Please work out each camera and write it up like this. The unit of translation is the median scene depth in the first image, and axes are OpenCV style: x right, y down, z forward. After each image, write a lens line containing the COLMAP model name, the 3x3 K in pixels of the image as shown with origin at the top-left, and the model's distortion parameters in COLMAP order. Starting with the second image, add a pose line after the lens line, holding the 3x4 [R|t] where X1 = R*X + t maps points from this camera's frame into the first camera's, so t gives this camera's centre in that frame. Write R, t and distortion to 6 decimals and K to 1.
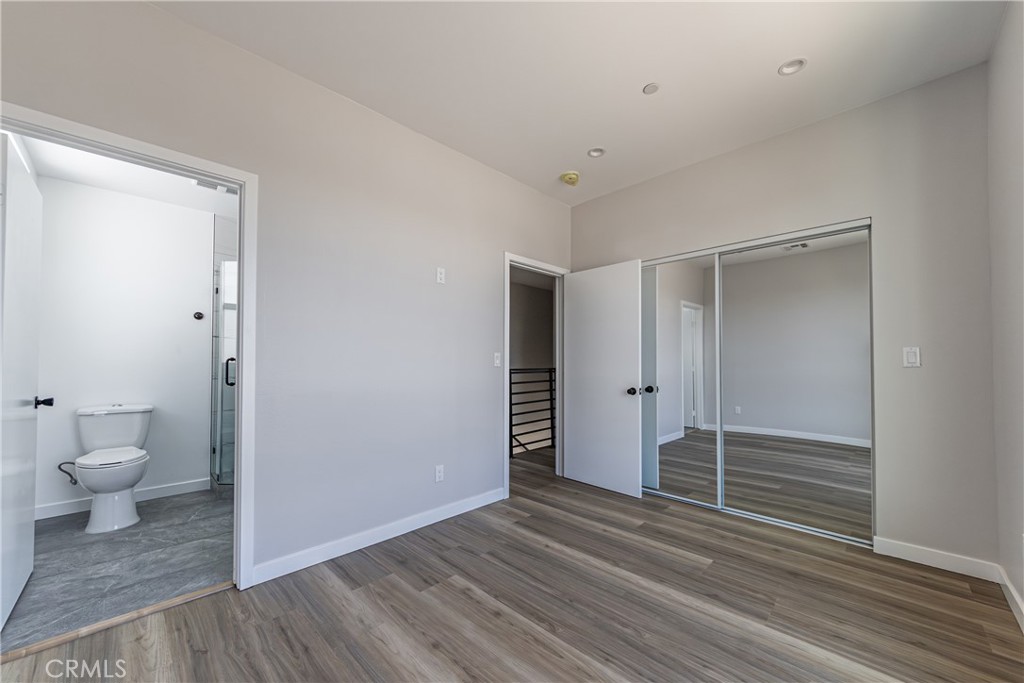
lens RADIAL K [[384.5, 0, 513.2], [0, 384.5, 357.2], [0, 0, 1]] dist [-0.000922, -0.000124]
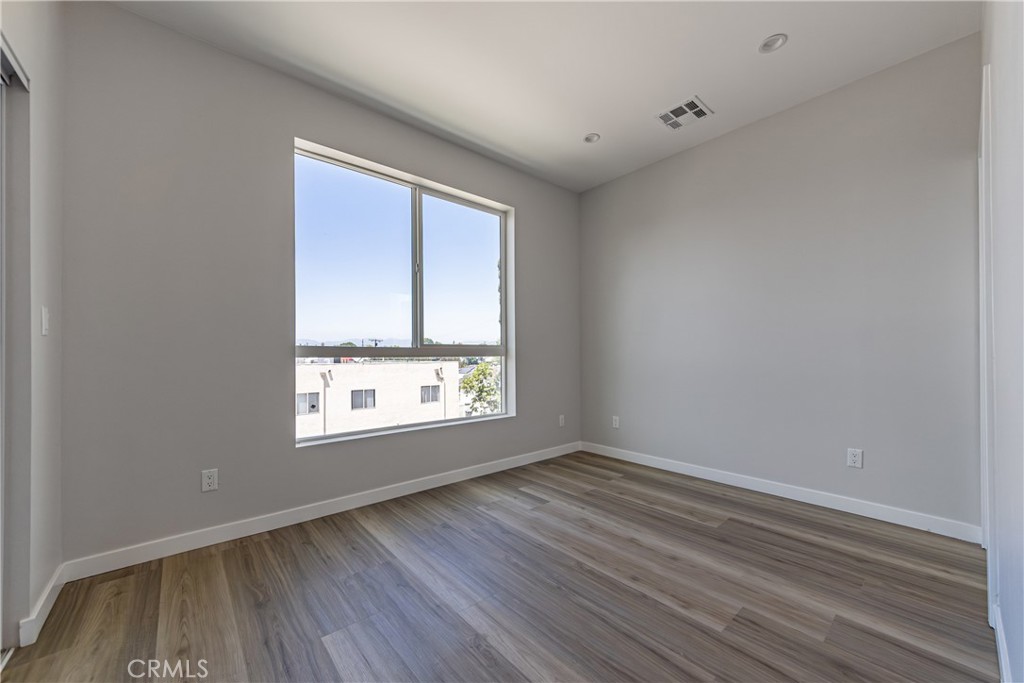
lens RADIAL K [[384.5, 0, 513.2], [0, 384.5, 357.2], [0, 0, 1]] dist [-0.000922, -0.000124]
pose [[-0.997345, 0.003235, 0.072755, 0.192481], [0.002523, 0.999948, -0.009866, 0.090895], [-0.072783, -0.009657, -0.997301, 1.938977]]
